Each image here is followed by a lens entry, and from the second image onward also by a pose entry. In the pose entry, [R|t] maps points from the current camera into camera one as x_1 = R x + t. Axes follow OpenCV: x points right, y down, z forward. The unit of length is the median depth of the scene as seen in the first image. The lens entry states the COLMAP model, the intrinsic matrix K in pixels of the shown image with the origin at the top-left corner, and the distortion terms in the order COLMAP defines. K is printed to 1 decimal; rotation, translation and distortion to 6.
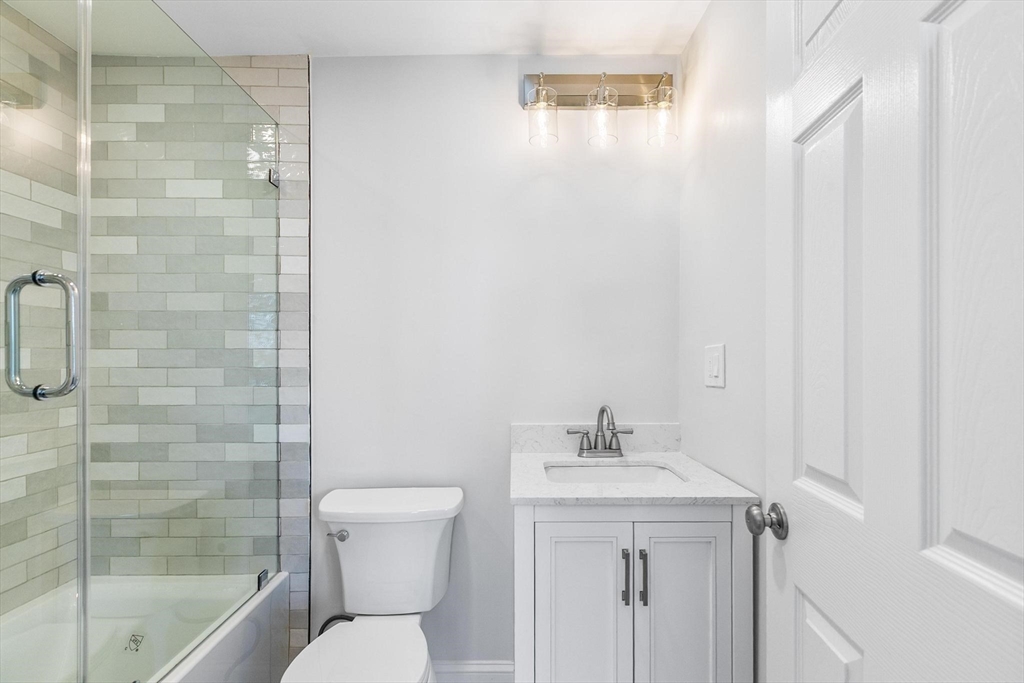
lens RADIAL K [[460.1, 0, 513.9], [0, 460.1, 348.6], [0, 0, 1]] dist [0.004937, -0.000221]
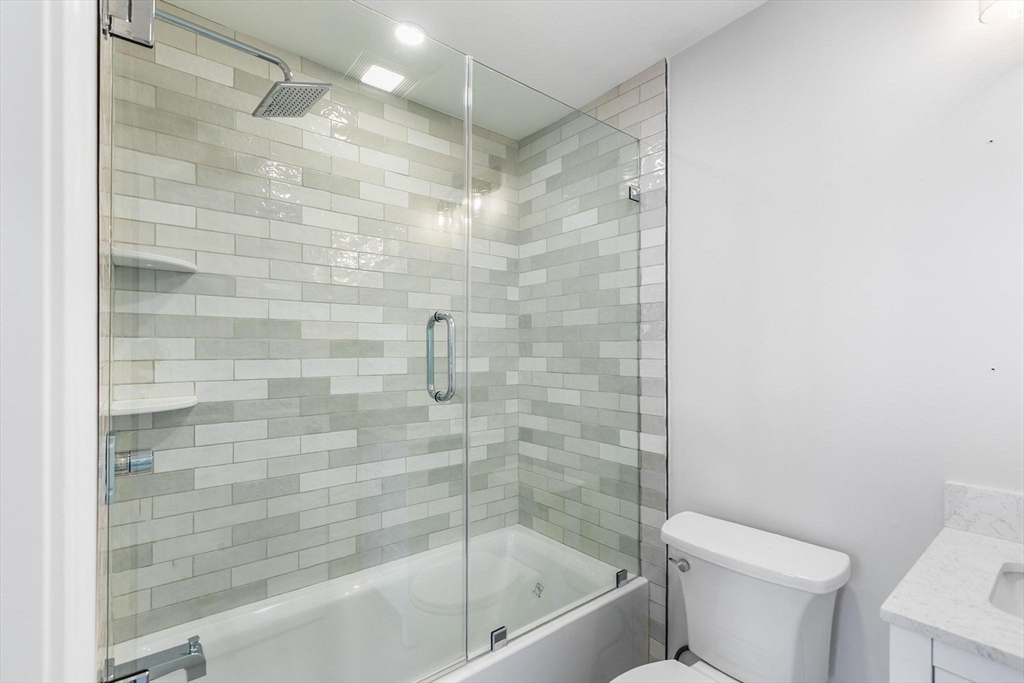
lens RADIAL K [[460.1, 0, 511.5], [0, 460.1, 348.9], [0, 0, 1]] dist [0.004937, -0.000221]
pose [[0.635100, -0.005512, -0.772410, 0.102574], [0.008645, 0.999963, -0.000028, -0.023843], [0.772381, -0.006660, 0.635124, 0.126940]]
